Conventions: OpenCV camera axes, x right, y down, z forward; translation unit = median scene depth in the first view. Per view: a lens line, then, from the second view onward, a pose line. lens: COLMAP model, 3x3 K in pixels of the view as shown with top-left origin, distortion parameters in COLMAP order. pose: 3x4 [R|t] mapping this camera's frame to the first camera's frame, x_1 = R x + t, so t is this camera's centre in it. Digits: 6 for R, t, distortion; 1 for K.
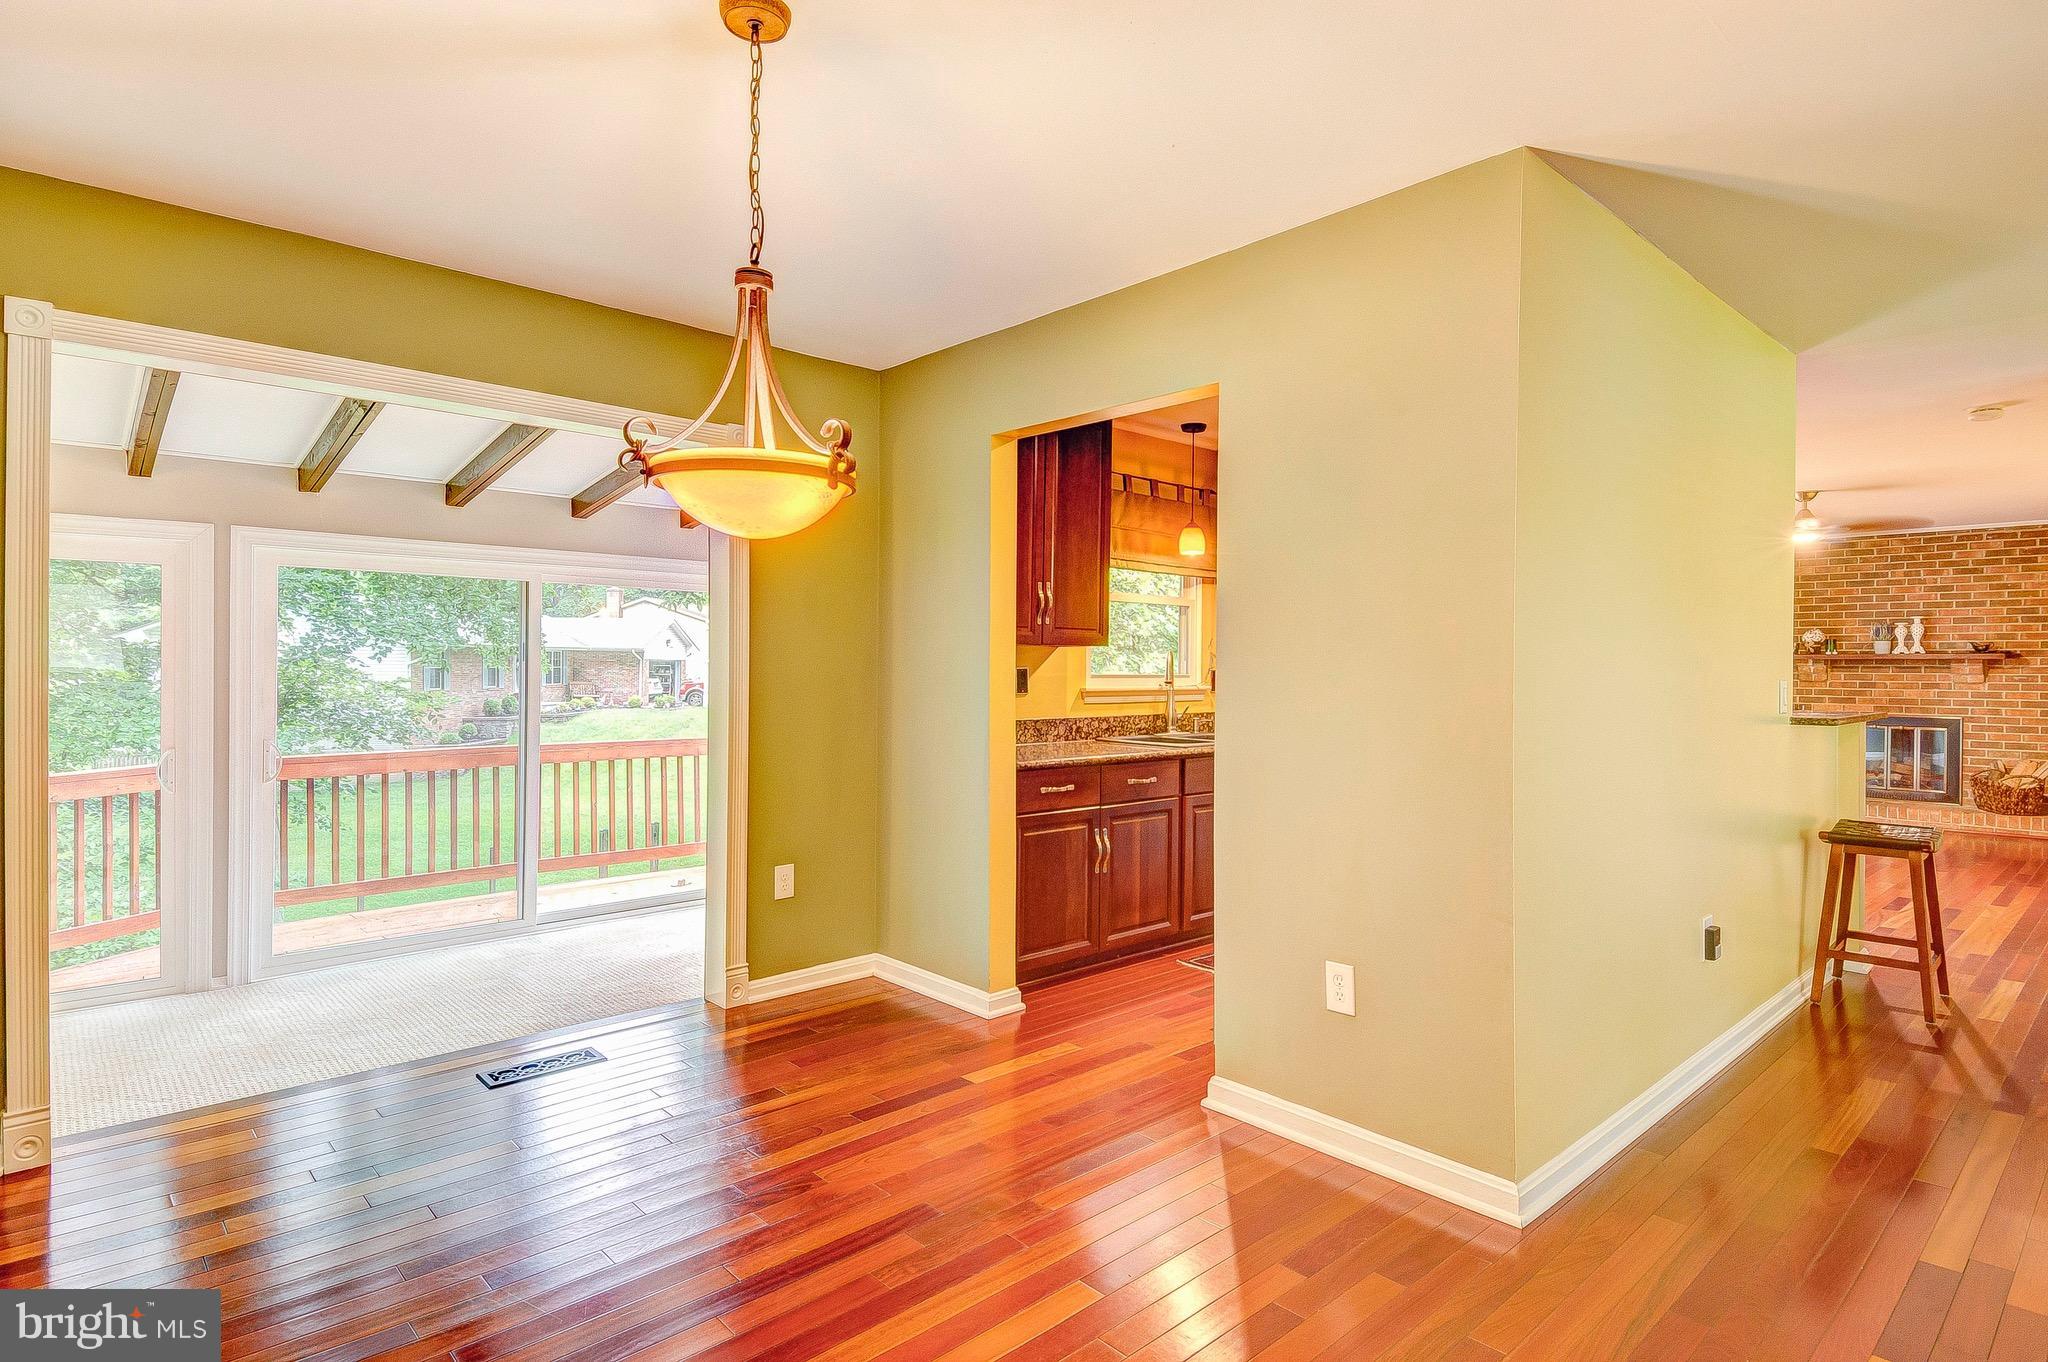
lens RADIAL K [[1073.4, 0, 1024.0], [0, 1073.4, 681.0], [0, 0, 1]] dist [0.044687, -0.039727]
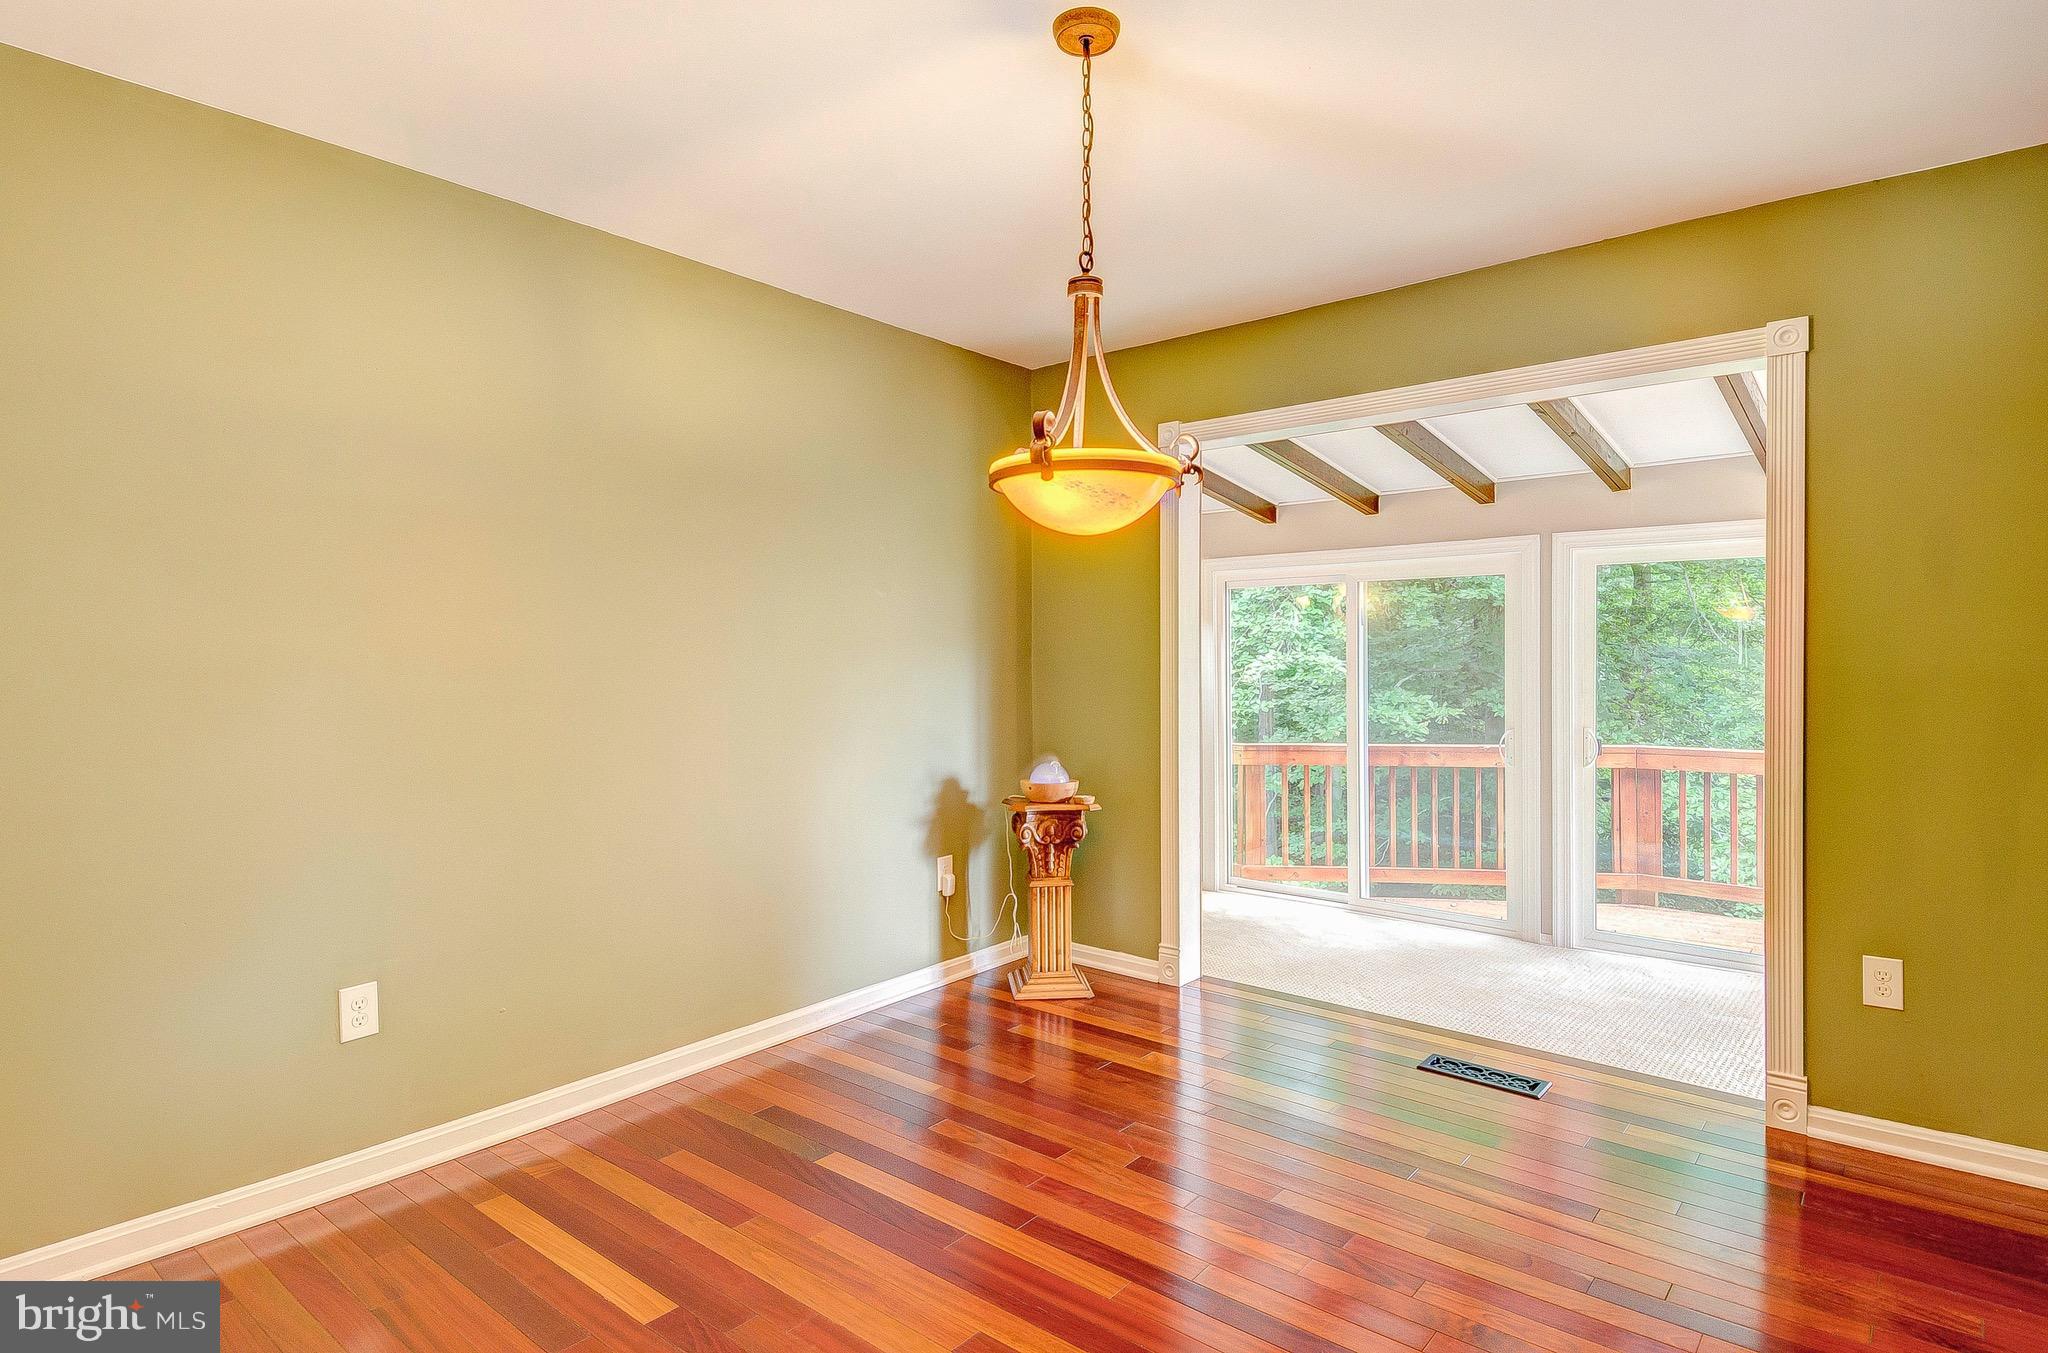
lens RADIAL K [[1081.7, 0, 1024.0], [0, 1081.7, 676.5], [0, 0, 1]] dist [0.067415, -0.056189]
pose [[0.128206, 0.018373, -0.991577, 0.463107], [-0.014324, 0.999758, 0.016672, -0.007963], [0.991644, 0.012066, 0.128438, 0.467803]]
